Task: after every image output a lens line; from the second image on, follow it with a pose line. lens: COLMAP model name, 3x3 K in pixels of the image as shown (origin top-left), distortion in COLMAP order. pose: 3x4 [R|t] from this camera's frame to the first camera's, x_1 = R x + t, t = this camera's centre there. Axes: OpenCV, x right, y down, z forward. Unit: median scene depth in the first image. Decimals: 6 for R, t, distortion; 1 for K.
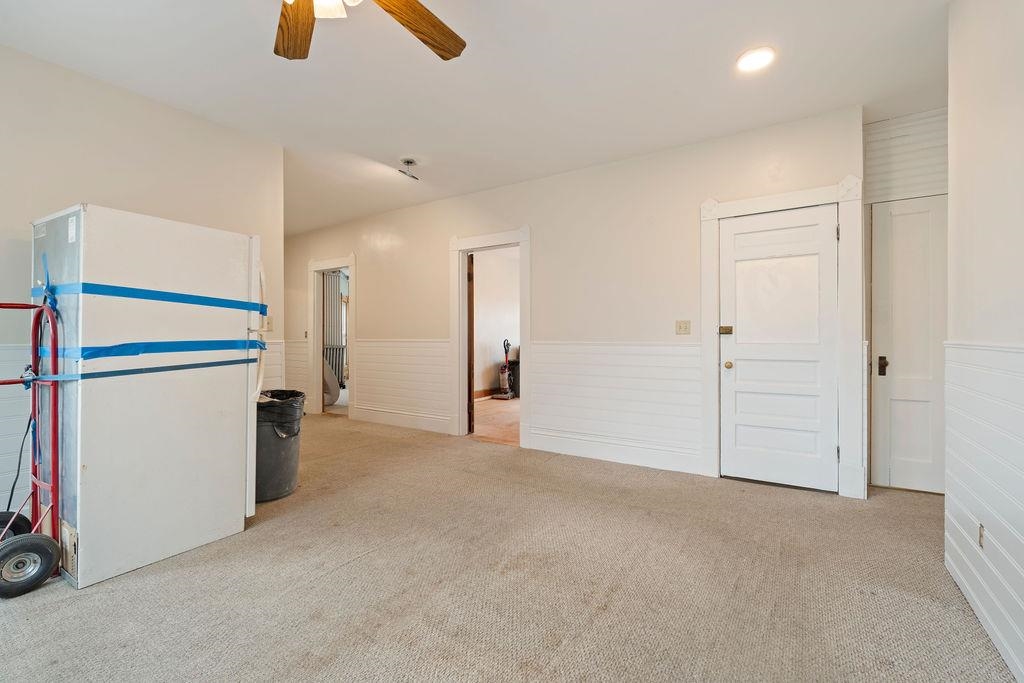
lens RADIAL K [[456.2, 0, 512.2], [0, 456.2, 344.3], [0, 0, 1]] dist [-0.005304, -0.000286]
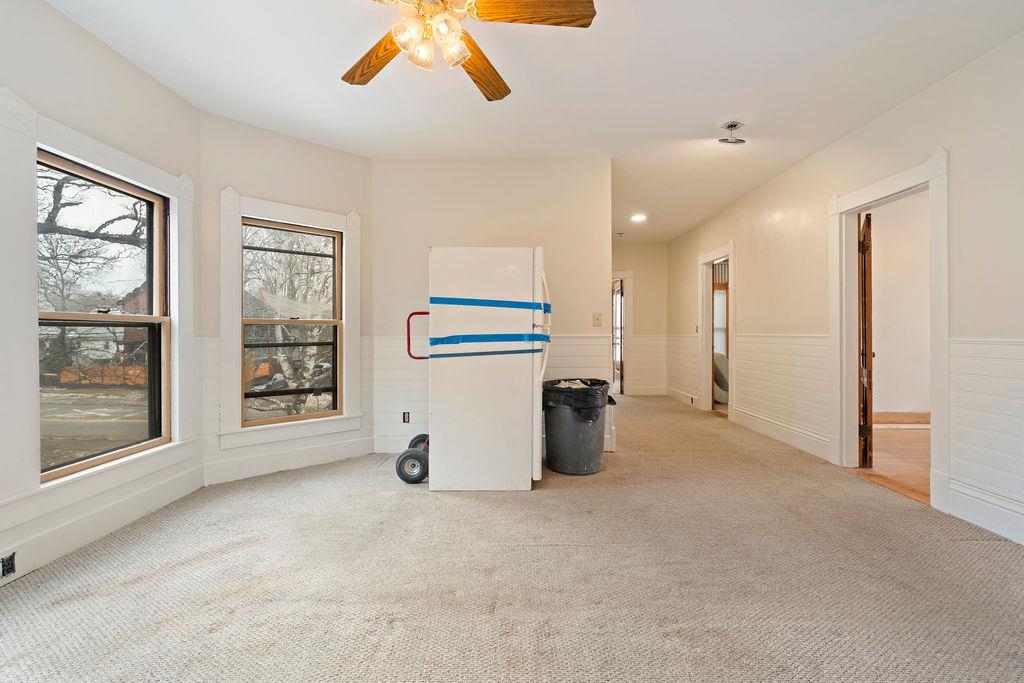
lens RADIAL K [[456.2, 0, 506.0], [0, 456.2, 334.4], [0, 0, 1]] dist [-0.005304, -0.000286]
pose [[0.526295, 0.004522, -0.850290, 0.406577], [-0.012943, 0.999913, -0.002693, -0.003397], [0.850204, 0.012422, 0.526307, 0.291243]]
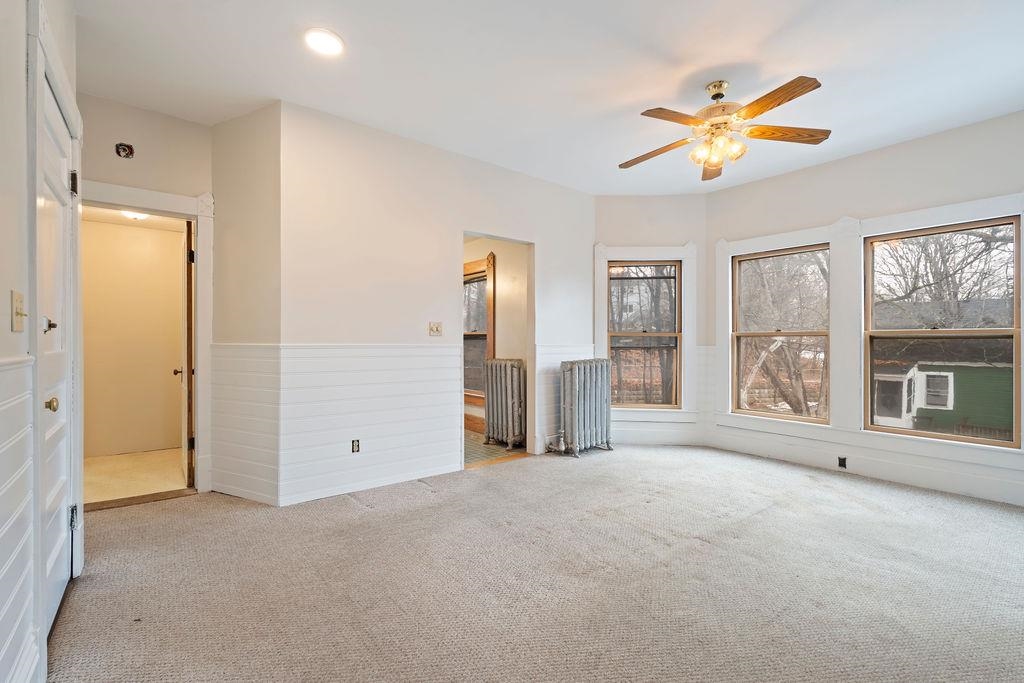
lens RADIAL K [[456.2, 0, 509.5], [0, 456.2, 340.8], [0, 0, 1]] dist [-0.005304, -0.000286]
pose [[-0.943141, 0.001523, 0.332389, -0.133907], [0.006008, 0.999904, 0.012466, -0.031687], [-0.332338, 0.013754, -0.943060, 1.726257]]
